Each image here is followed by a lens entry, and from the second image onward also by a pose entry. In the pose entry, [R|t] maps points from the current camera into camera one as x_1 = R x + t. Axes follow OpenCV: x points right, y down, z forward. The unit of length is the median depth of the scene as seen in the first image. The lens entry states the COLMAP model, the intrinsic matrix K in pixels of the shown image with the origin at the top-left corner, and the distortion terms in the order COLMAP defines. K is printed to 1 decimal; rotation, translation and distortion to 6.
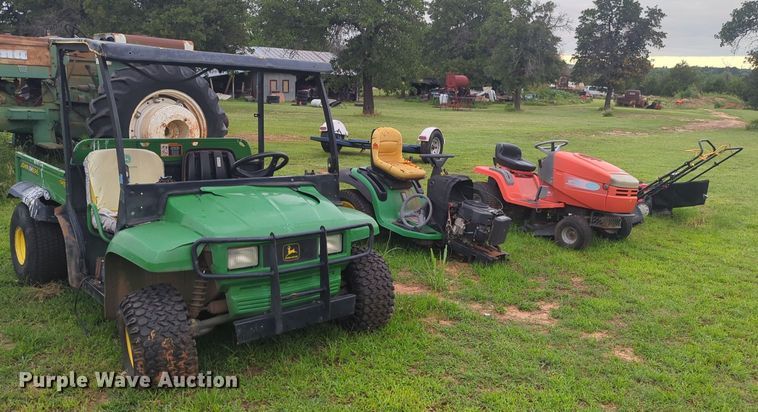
lens RADIAL K [[653.0, 0, 397.8], [0, 653.0, 207.2], [0, 0, 1]] dist [0.065938, -0.010577]
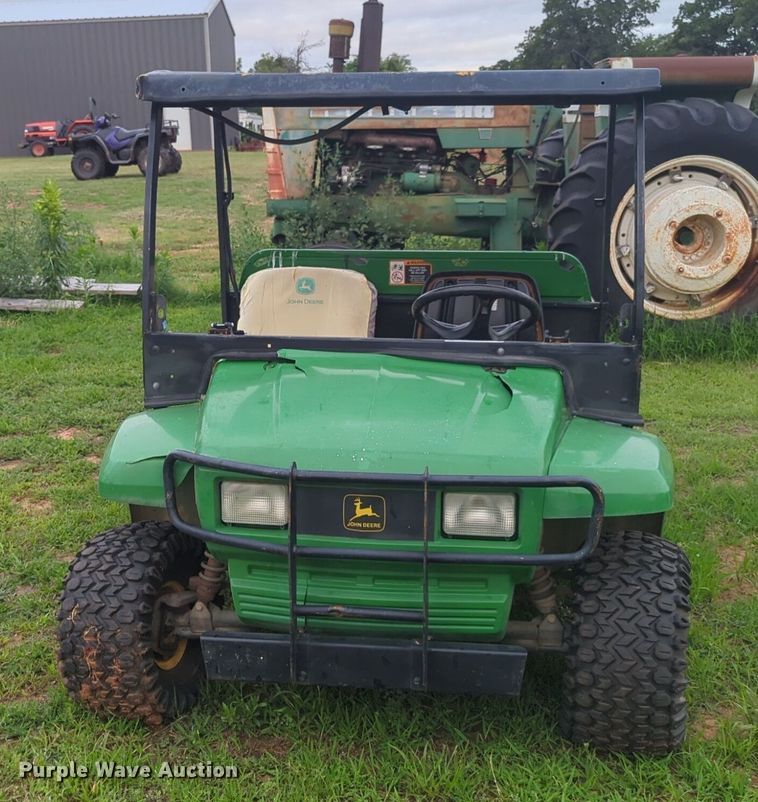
lens RADIAL K [[1128.0, 0, 340.8], [0, 1128.0, 401.5], [0, 0, 1]] dist [0.059504, -0.052962]
pose [[0.642172, 0.126248, -0.756093, 0.187303], [-0.103052, 0.991609, 0.078048, -0.030422], [0.759602, 0.027797, 0.649793, 0.232821]]
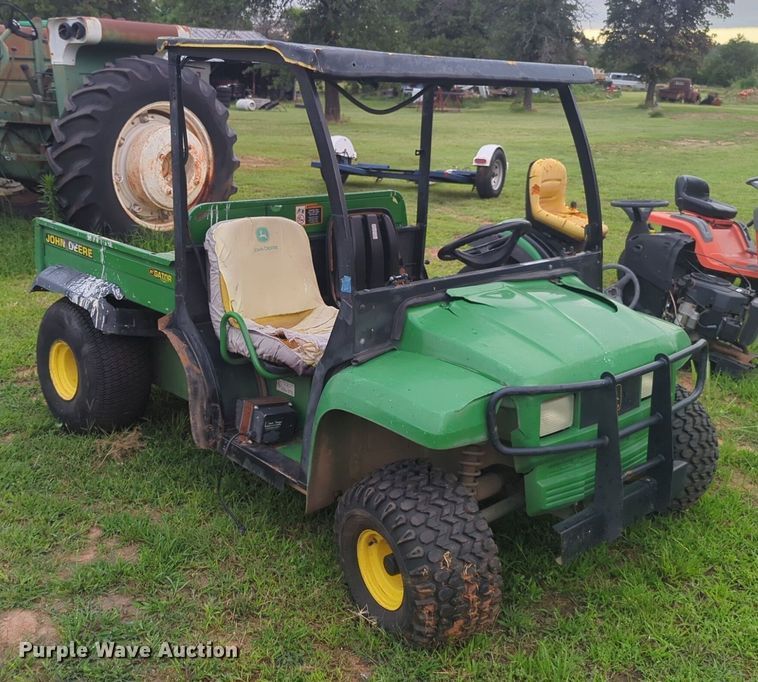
lens RADIAL K [[905.3, 0, 342.8], [0, 905.3, 296.7], [0, 0, 1]] dist [0.044408, 0.008598]
pose [[0.999842, -0.016657, 0.006201, -0.194209], [0.016290, 0.998345, 0.055156, -0.034330], [-0.007110, -0.055046, 0.998458, 0.091561]]
